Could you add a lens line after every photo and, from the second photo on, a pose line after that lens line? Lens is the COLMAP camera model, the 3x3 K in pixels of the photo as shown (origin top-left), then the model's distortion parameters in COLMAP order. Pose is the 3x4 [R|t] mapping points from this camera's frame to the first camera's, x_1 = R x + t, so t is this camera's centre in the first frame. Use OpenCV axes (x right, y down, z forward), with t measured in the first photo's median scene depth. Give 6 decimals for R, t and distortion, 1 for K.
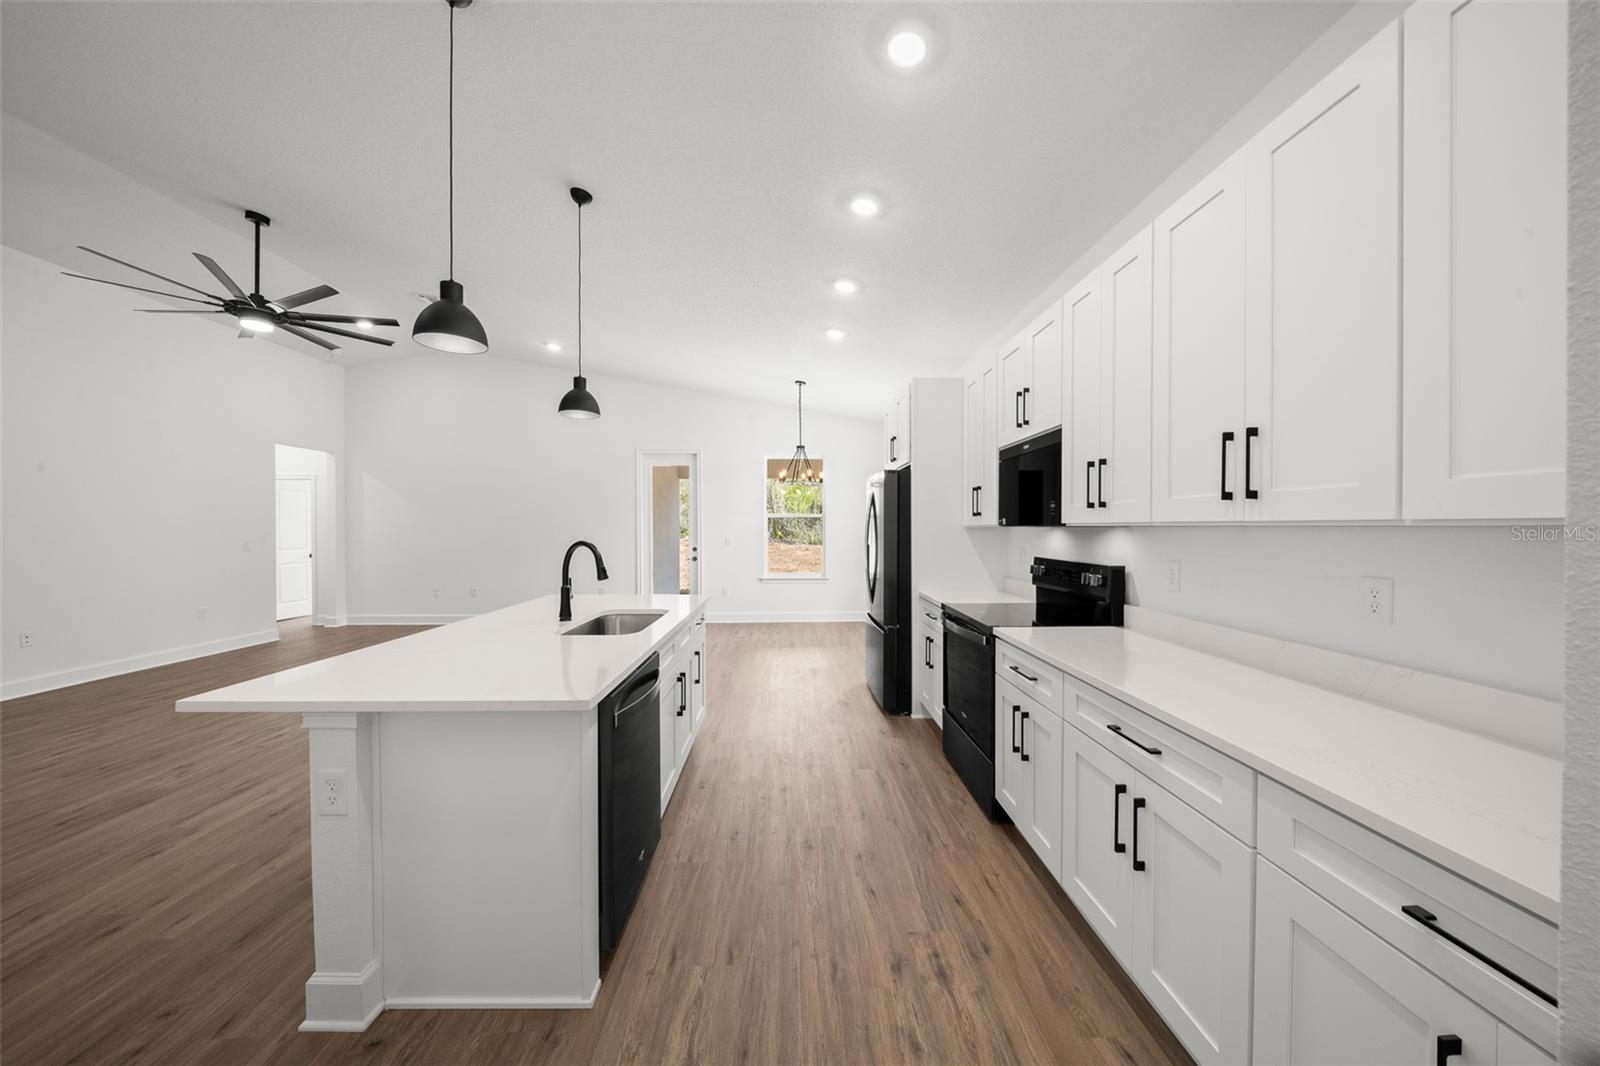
lens RADIAL K [[538.0, 0, 804.6], [0, 538.0, 530.7], [0, 0, 1]] dist [-0.007216, 0.000076]
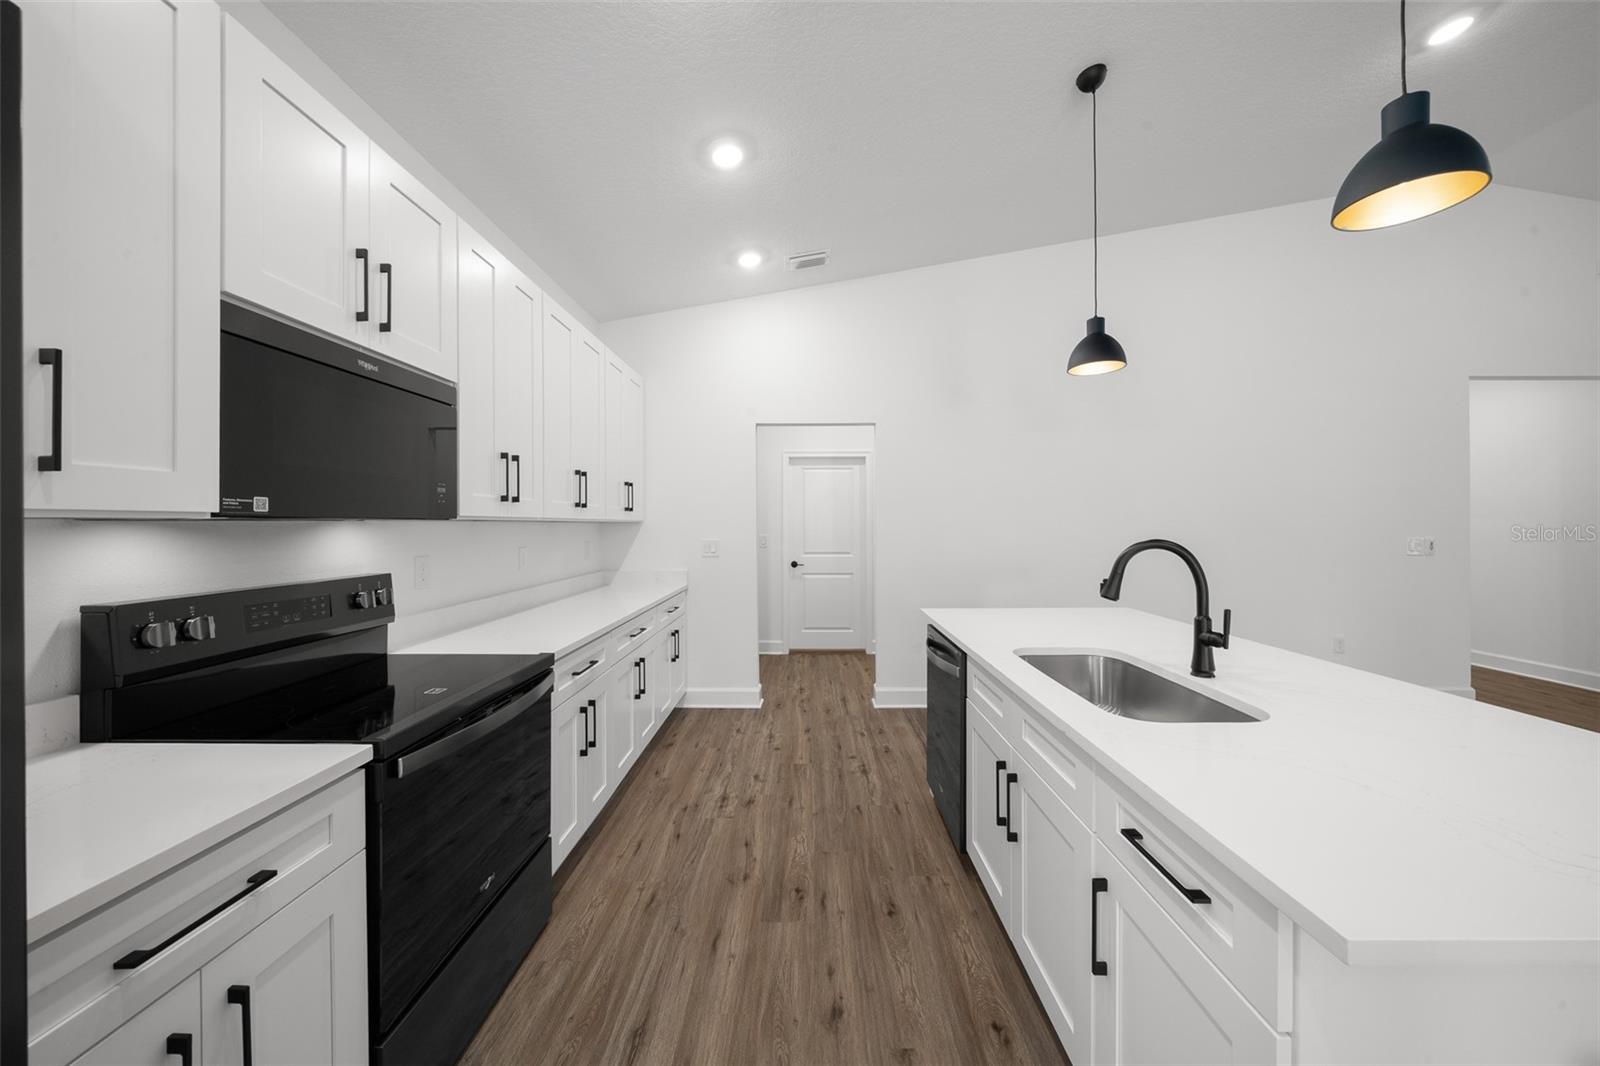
lens RADIAL K [[554.9, 0, 804.0], [0, 554.9, 520.9], [0, 0, 1]] dist [0.000740, 0.000017]
pose [[-0.999216, 0.003036, 0.039471, -0.031998], [0.003237, 0.999982, 0.005048, -0.008389], [-0.039455, 0.005172, -0.999208, 1.655026]]
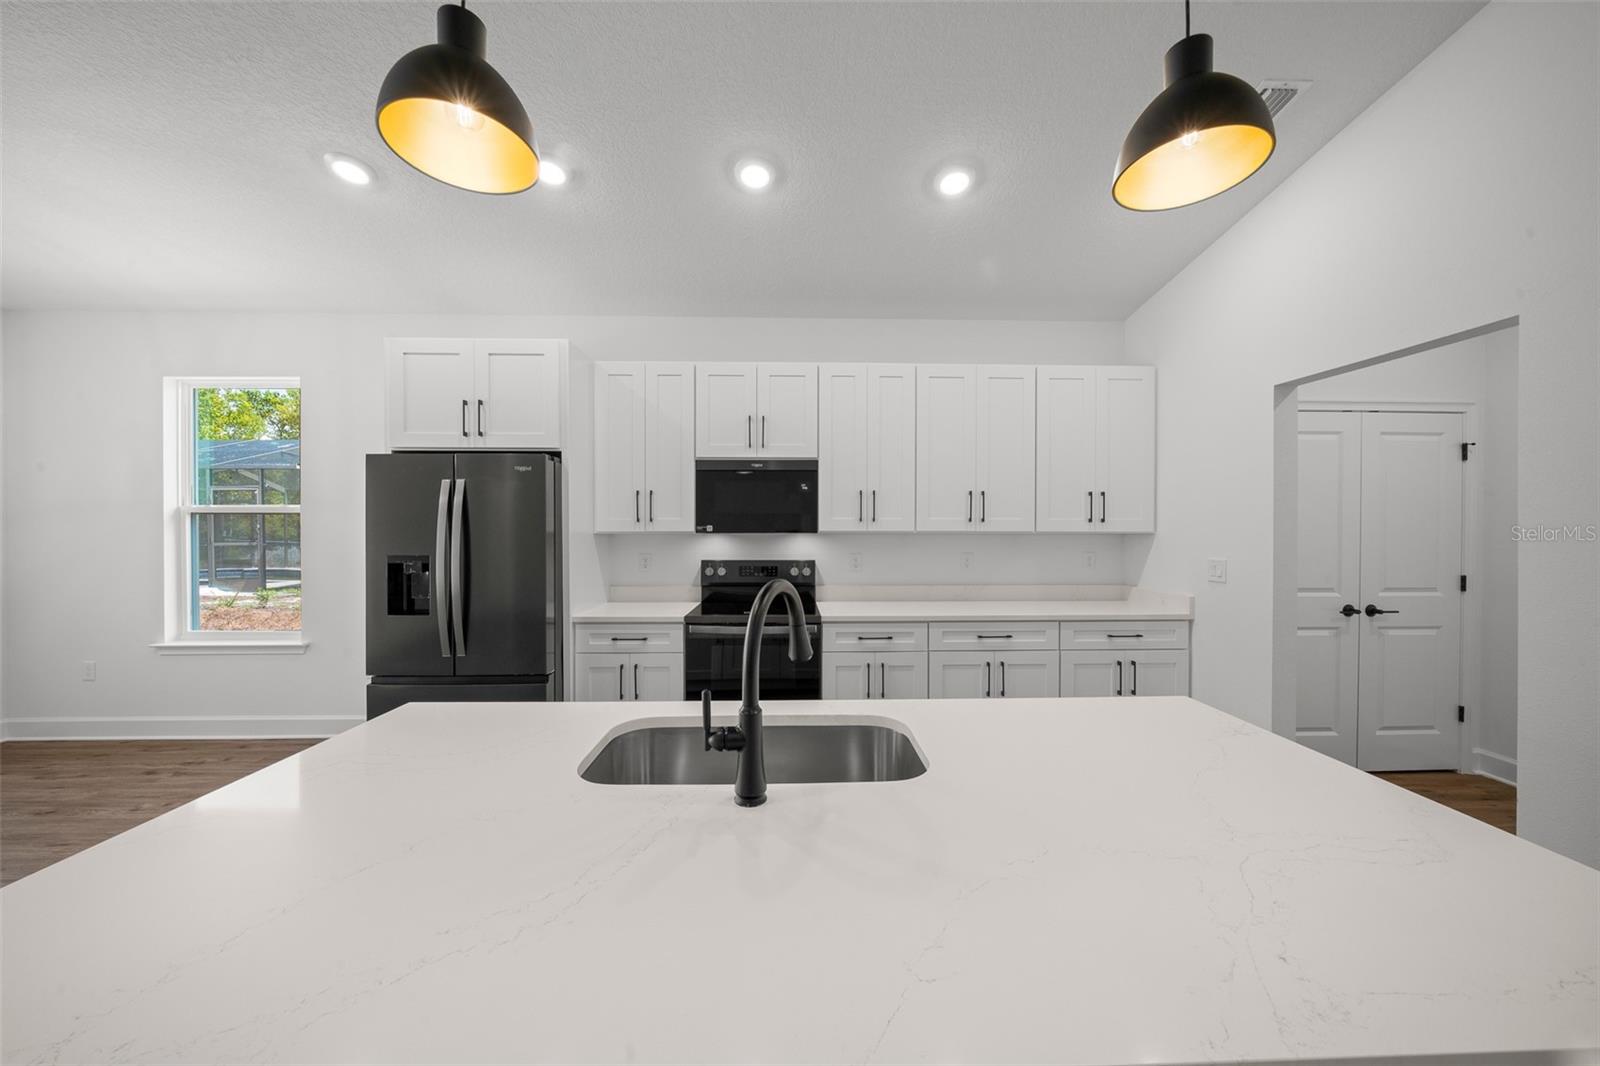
lens RADIAL K [[538.0, 0, 804.6], [0, 538.0, 530.7], [0, 0, 1]] dist [-0.007216, 0.000076]
pose [[0.001752, -0.001064, 0.999998, -0.827110], [0.005062, 0.999987, 0.001055, -0.015433], [-0.999986, 0.005060, 0.001758, 0.974425]]
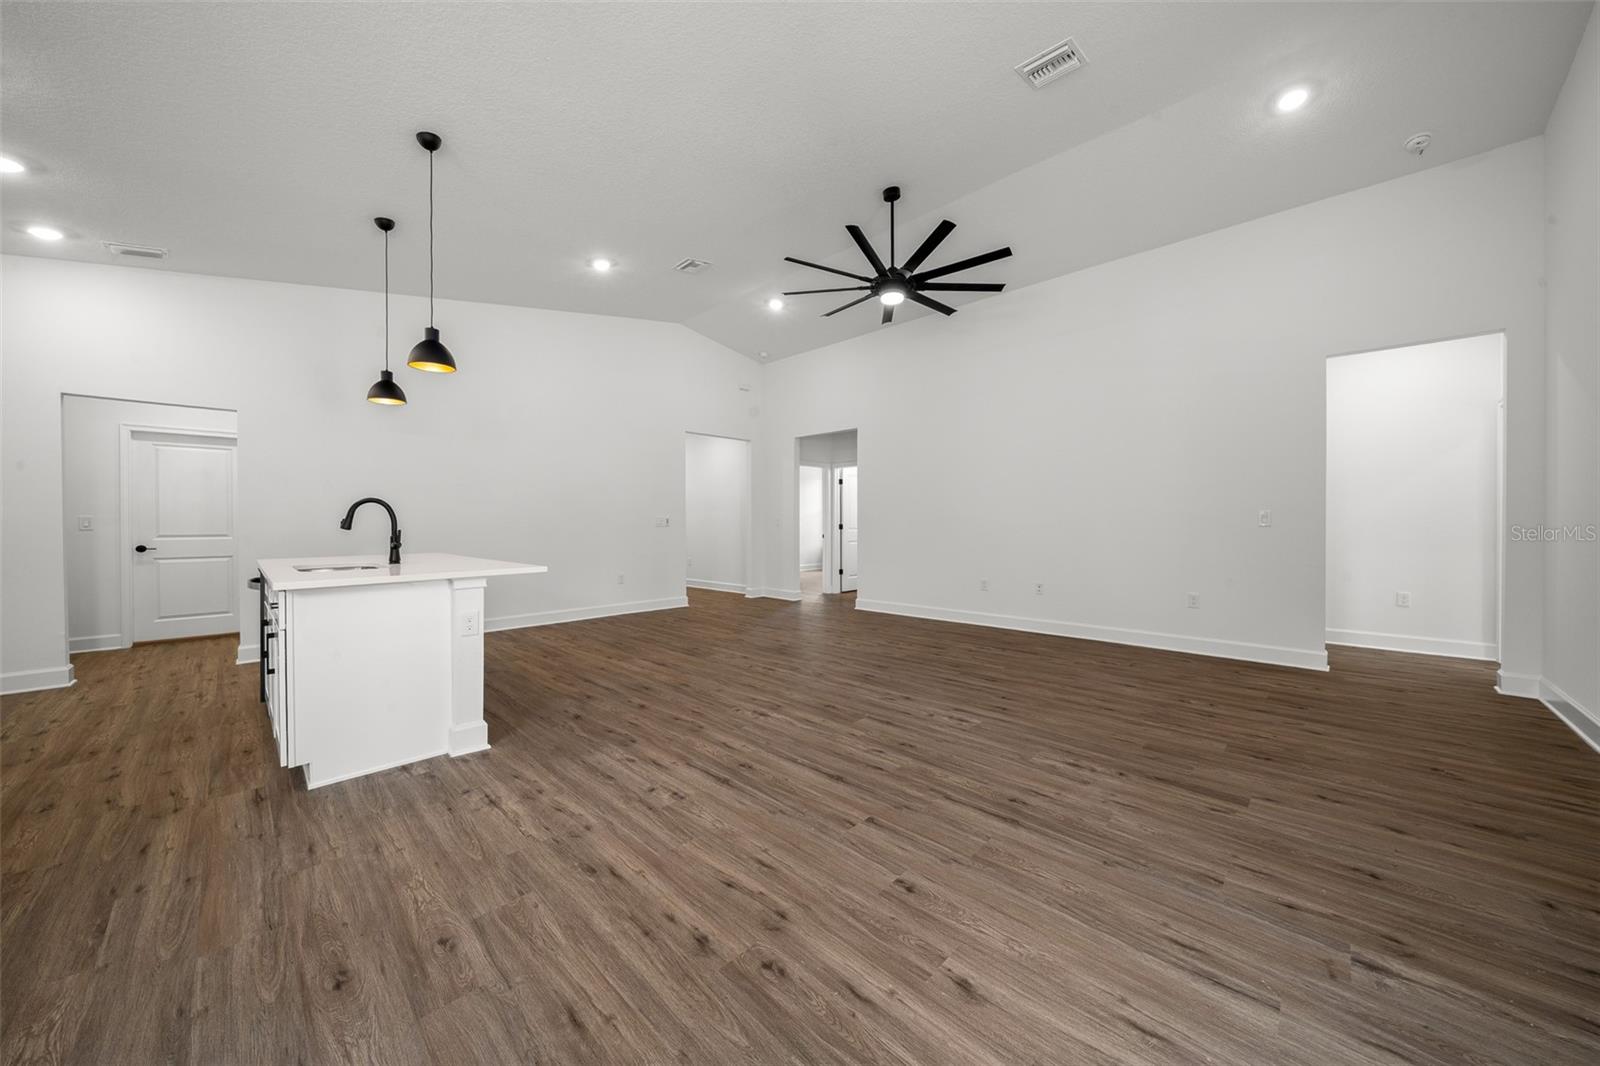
lens RADIAL K [[560.6, 0, 810.0], [0, 560.6, 530.0], [0, 0, 1]] dist [-0.003322, -0.000072]
pose [[-0.710108, 0.012799, -0.703976, -0.229519], [-0.000779, 0.999820, 0.018963, 0.067479], [0.704092, 0.014014, -0.709970, 2.606555]]
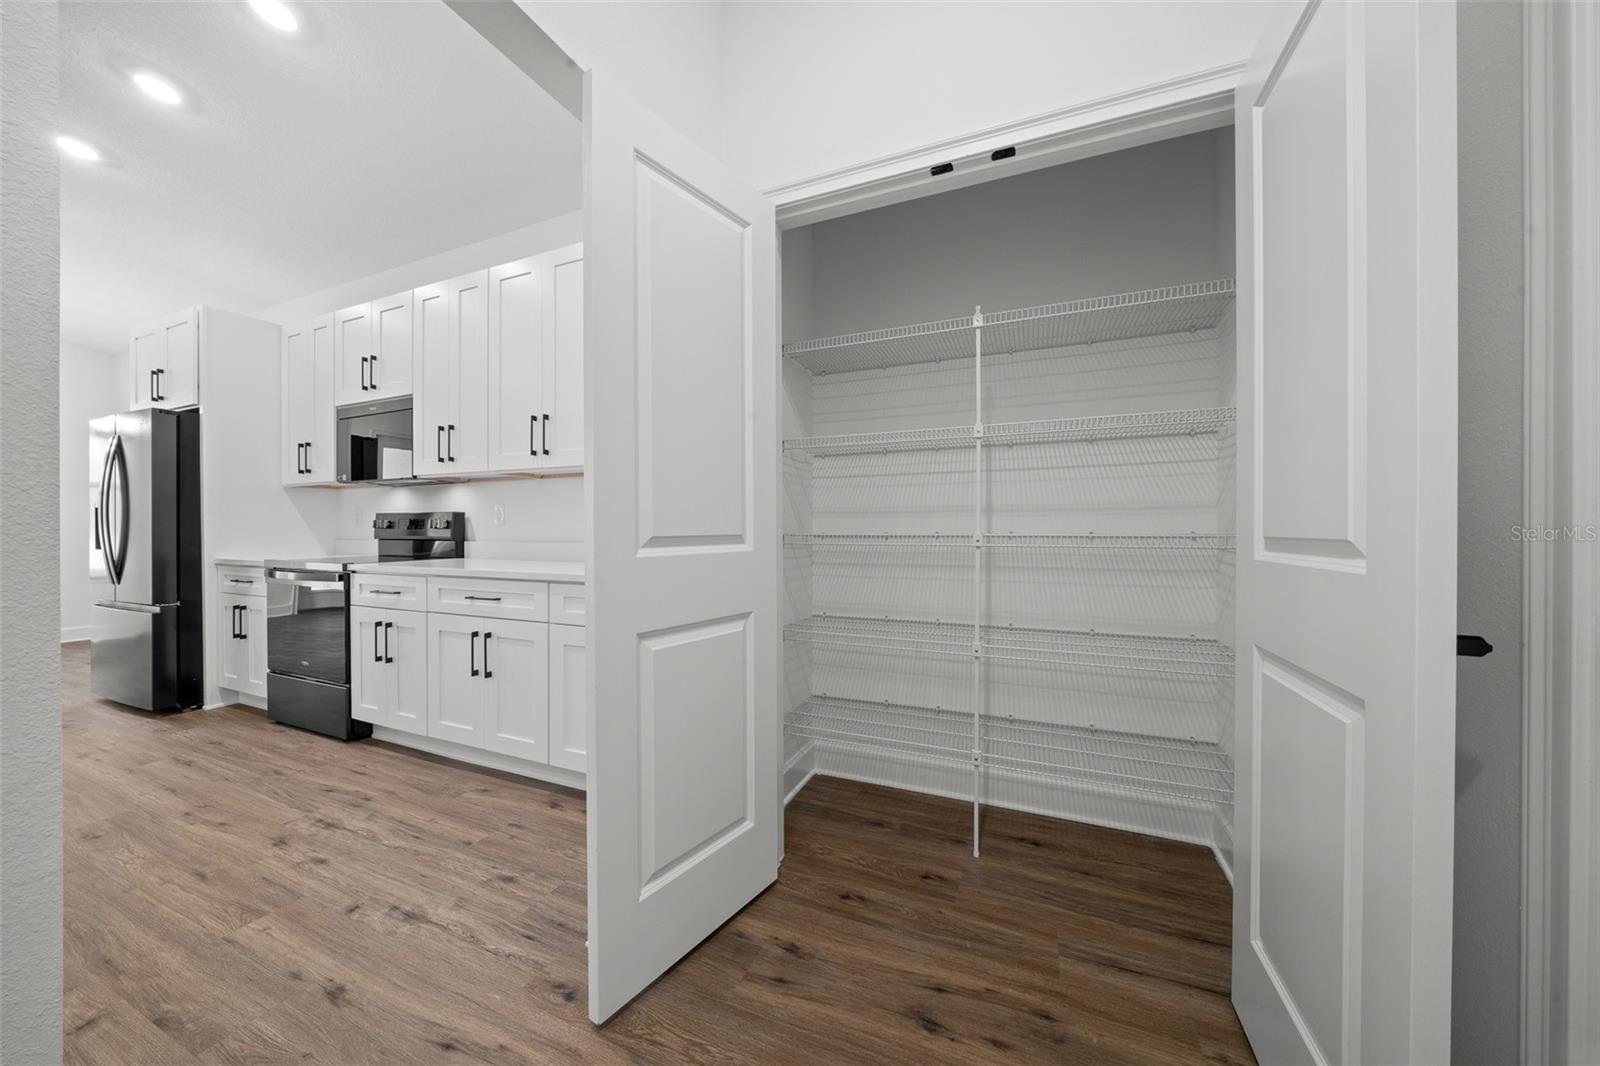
lens RADIAL K [[542.8, 0, 795.9], [0, 542.8, 529.5], [0, 0, 1]] dist [-0.000723, -0.000180]
pose [[0.431444, -0.002910, 0.902135, -0.241630], [0.007395, 0.999973, -0.000311, 0.108734], [-0.902110, 0.006805, 0.431453, -0.292701]]
